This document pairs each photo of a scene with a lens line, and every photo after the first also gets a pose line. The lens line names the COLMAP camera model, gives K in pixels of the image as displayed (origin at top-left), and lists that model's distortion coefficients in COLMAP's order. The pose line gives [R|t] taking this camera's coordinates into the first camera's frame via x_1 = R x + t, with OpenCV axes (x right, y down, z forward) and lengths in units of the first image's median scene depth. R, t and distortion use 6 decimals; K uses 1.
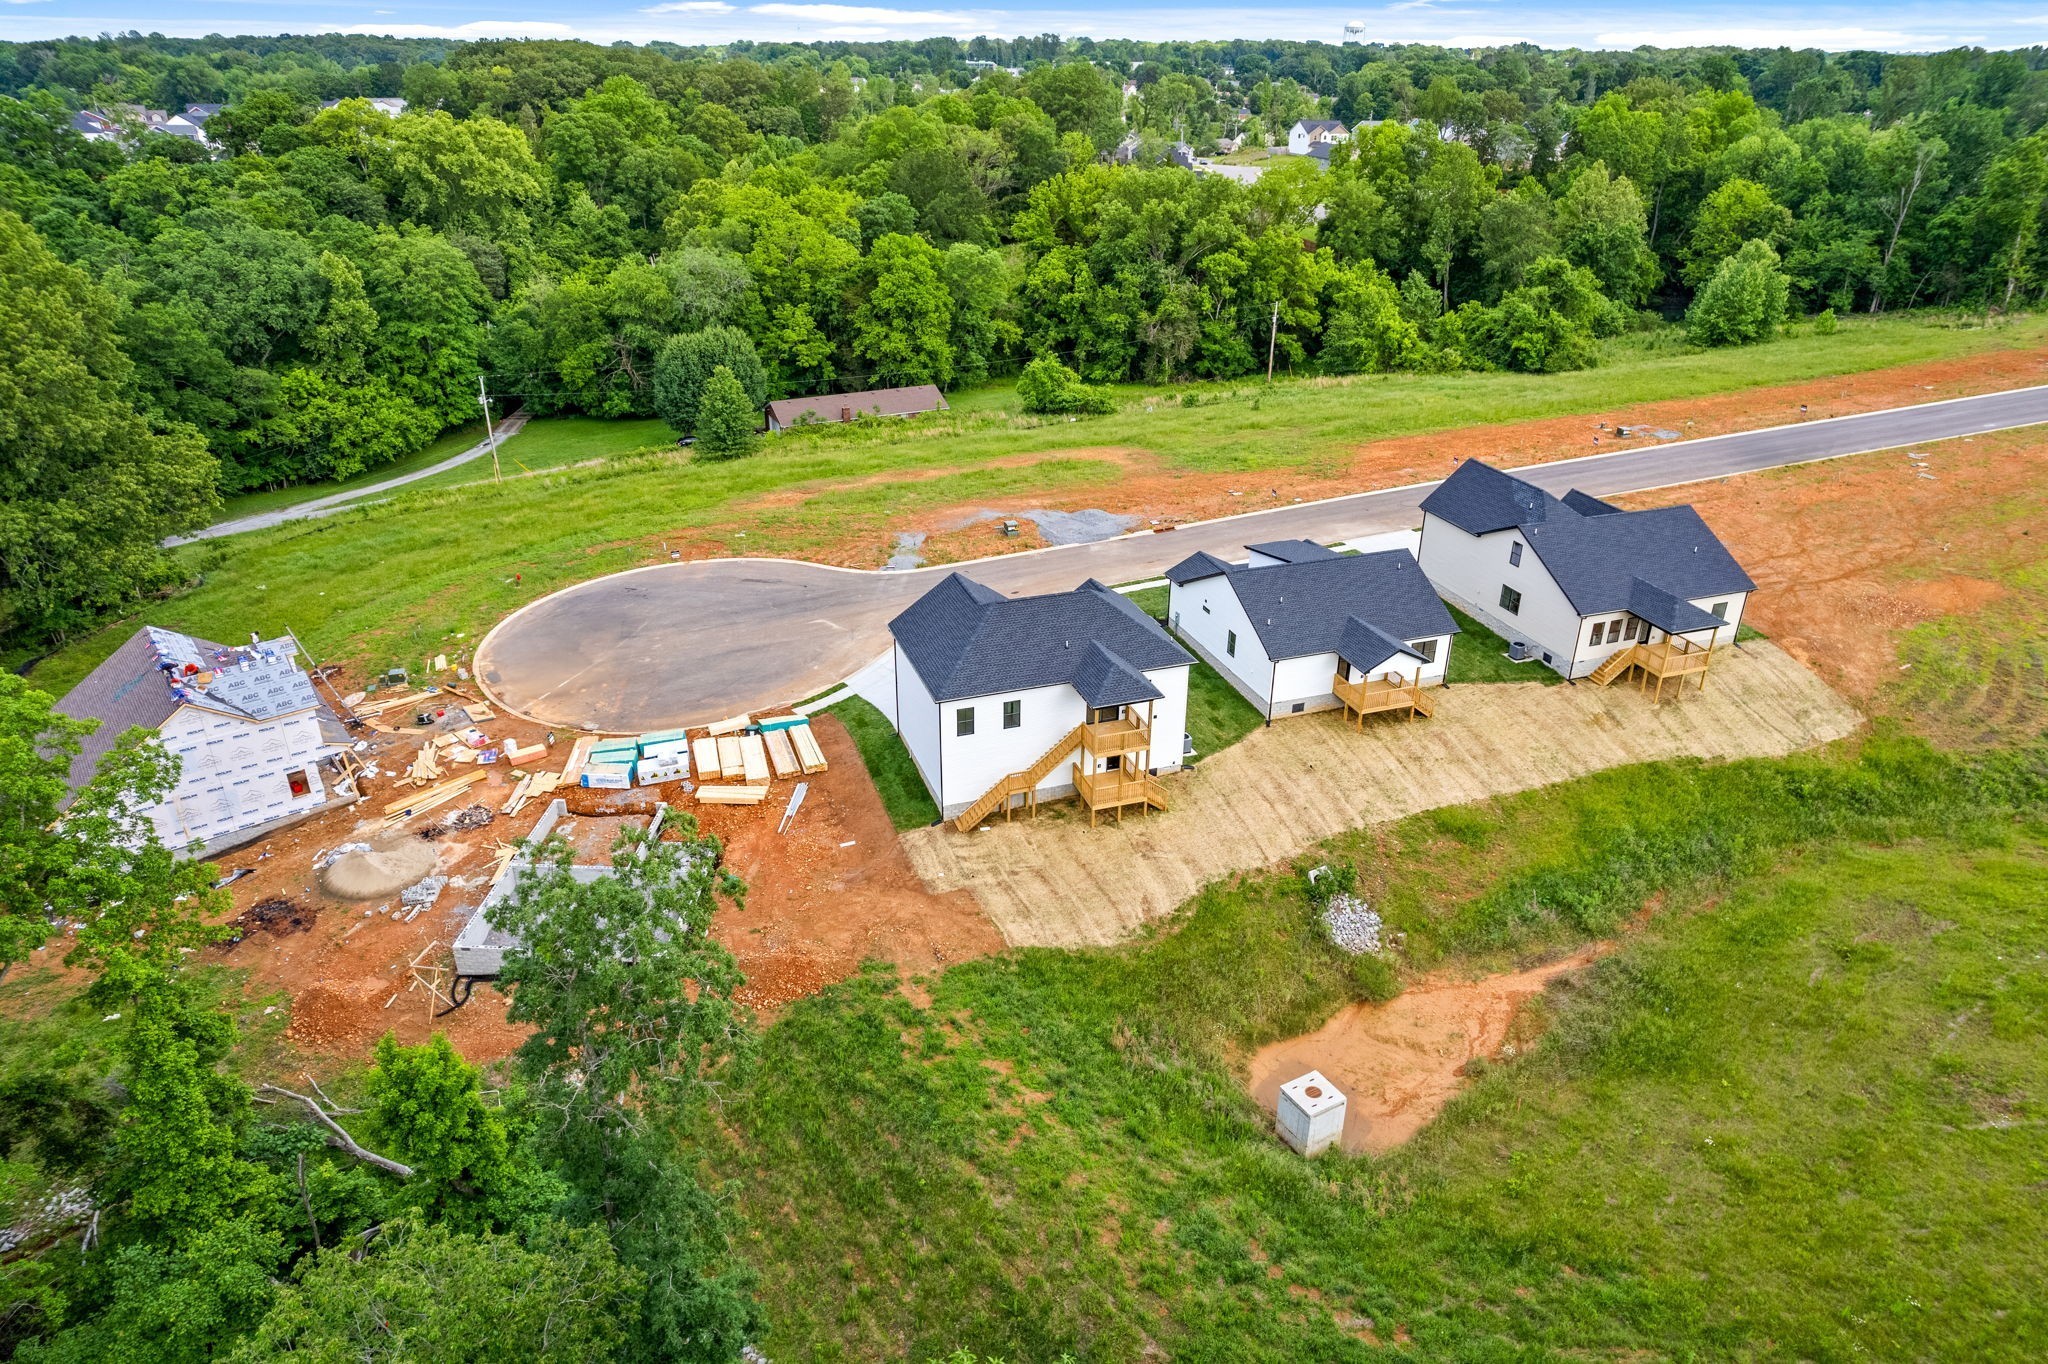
lens RADIAL K [[1247.5, 0, 1037.5], [0, 1247.5, 778.8], [0, 0, 1]] dist [-0.042281, 0.002922]
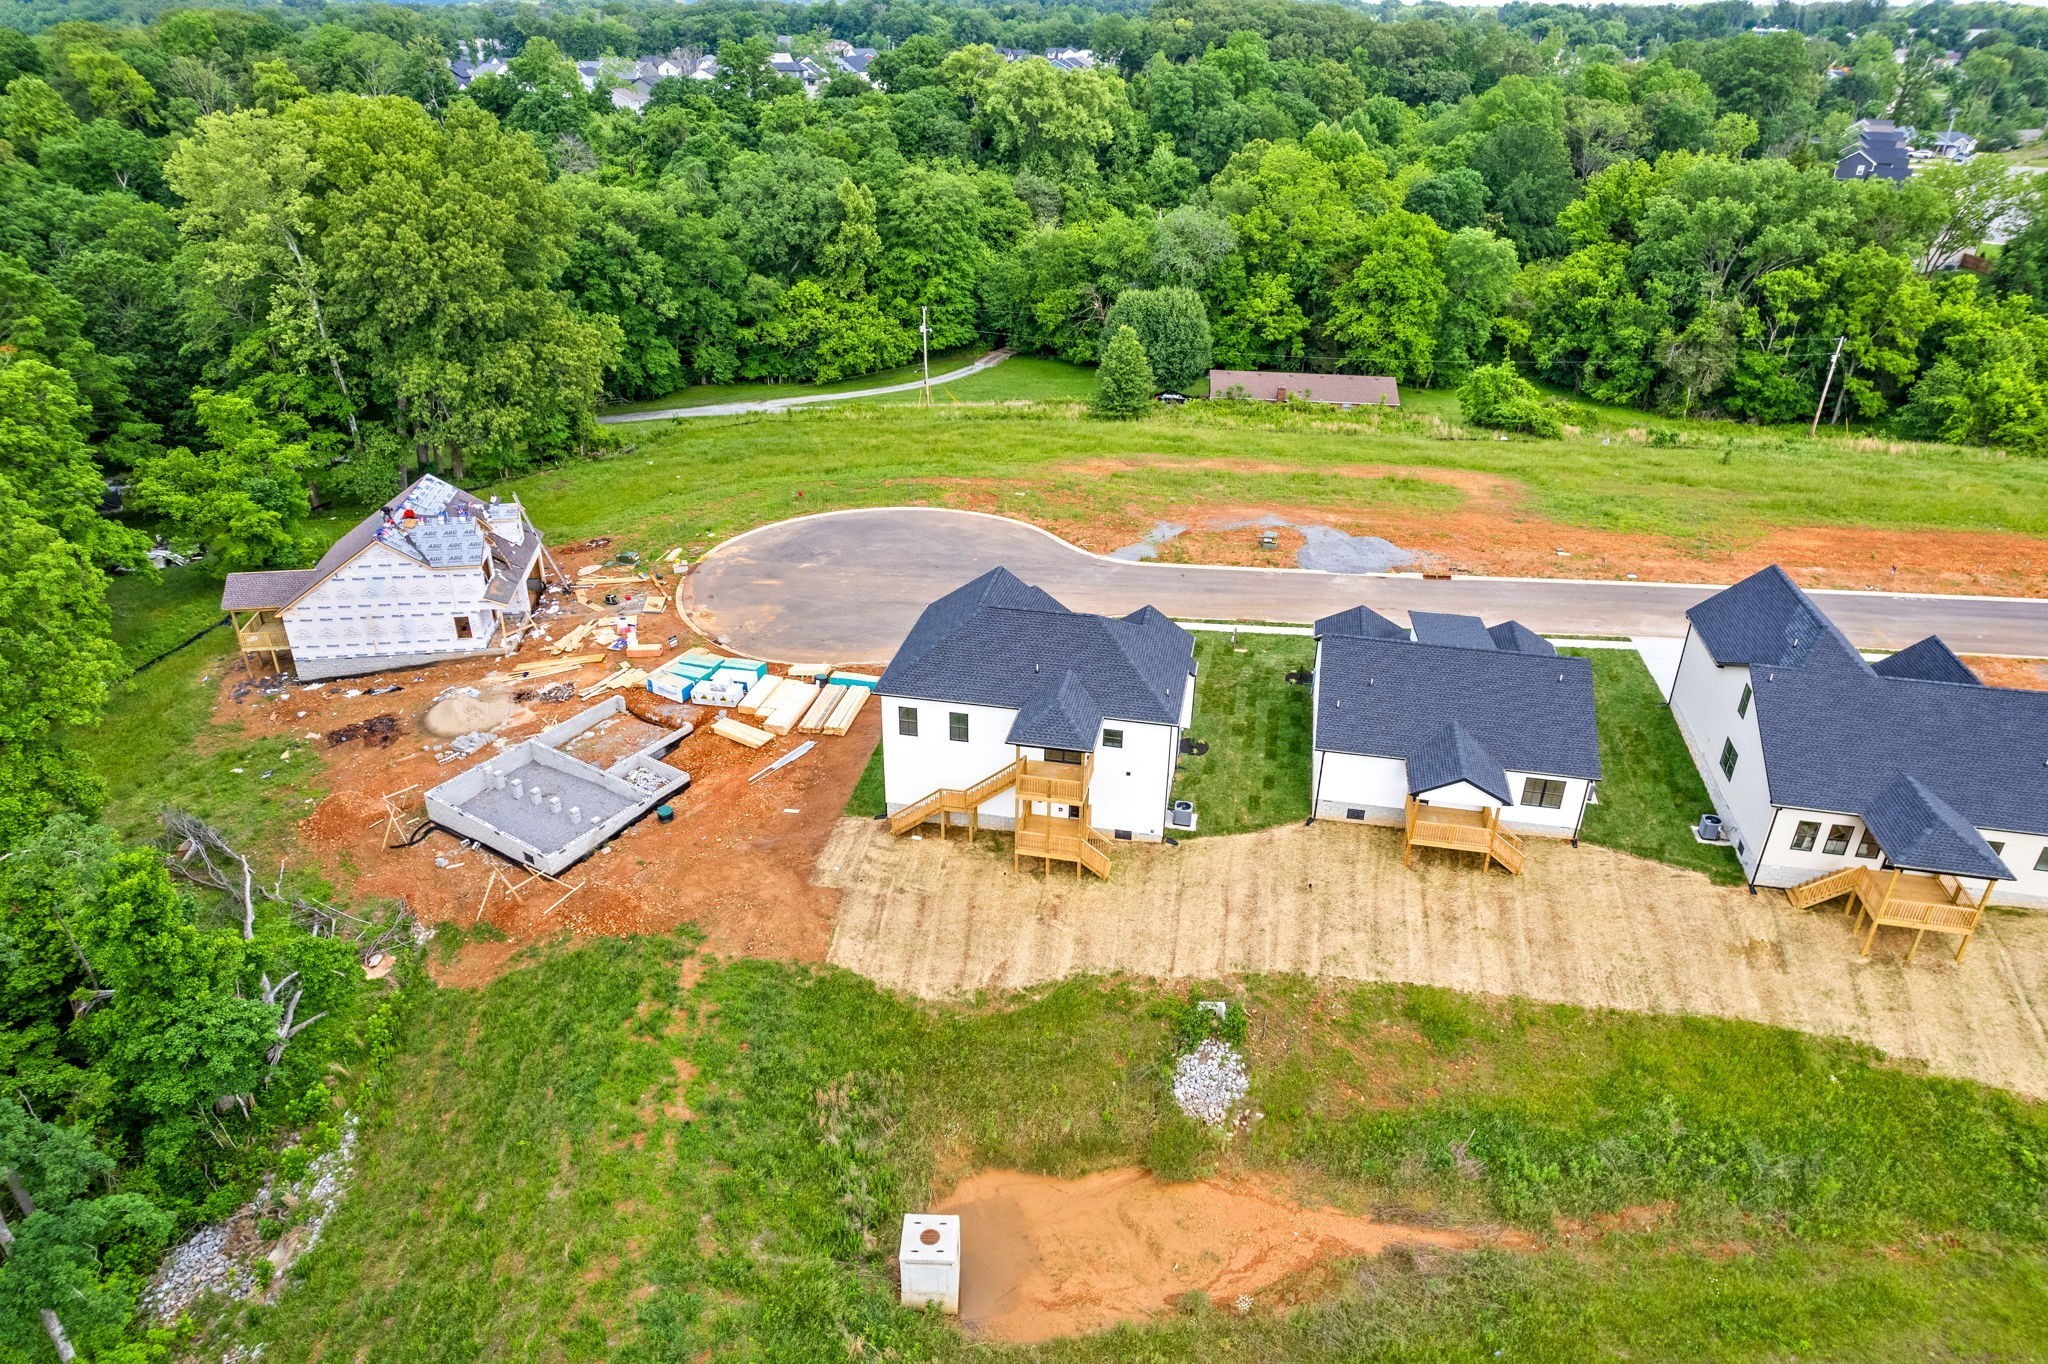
lens RADIAL K [[1247.5, 0, 1037.5], [0, 1247.5, 778.8], [0, 0, 1]] dist [-0.042281, 0.002922]
pose [[0.858974, 0.275786, -0.431400, 0.341718], [-0.265032, 0.960376, 0.086236, -0.085715], [0.438089, 0.040261, 0.898030, 0.155491]]
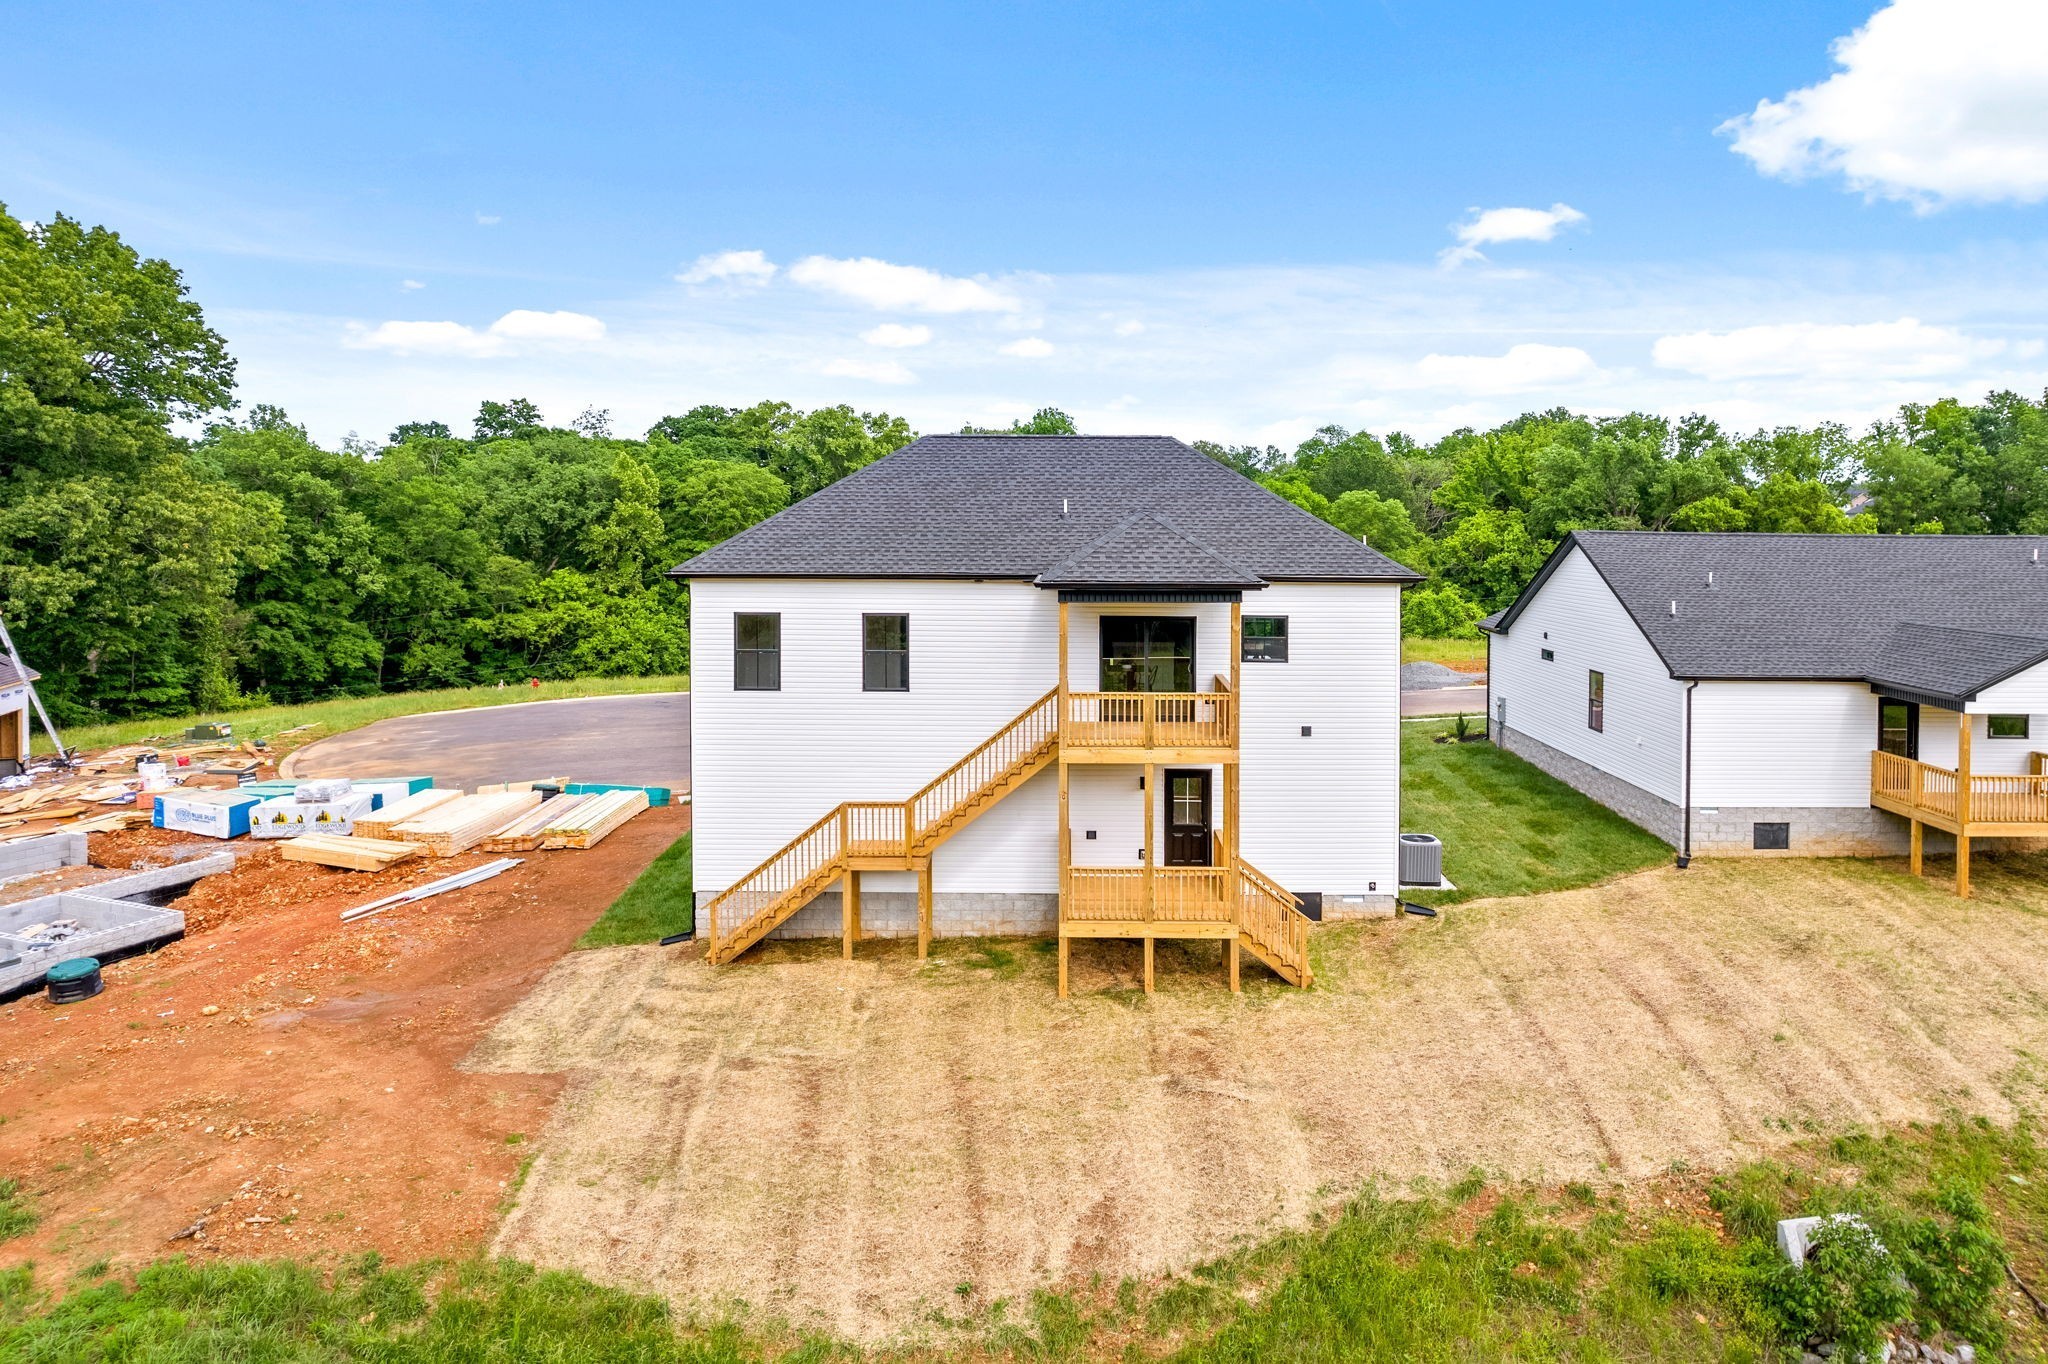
lens RADIAL K [[1348.9, 0, 1080.4], [0, 1348.9, 630.7], [0, 0, 1]] dist [-0.059460, 0.038302]
pose [[0.942713, 0.020800, -0.332957, 0.132155], [-0.165613, 0.895565, -0.412960, 0.078649], [0.289595, 0.444445, 0.847705, 0.523825]]
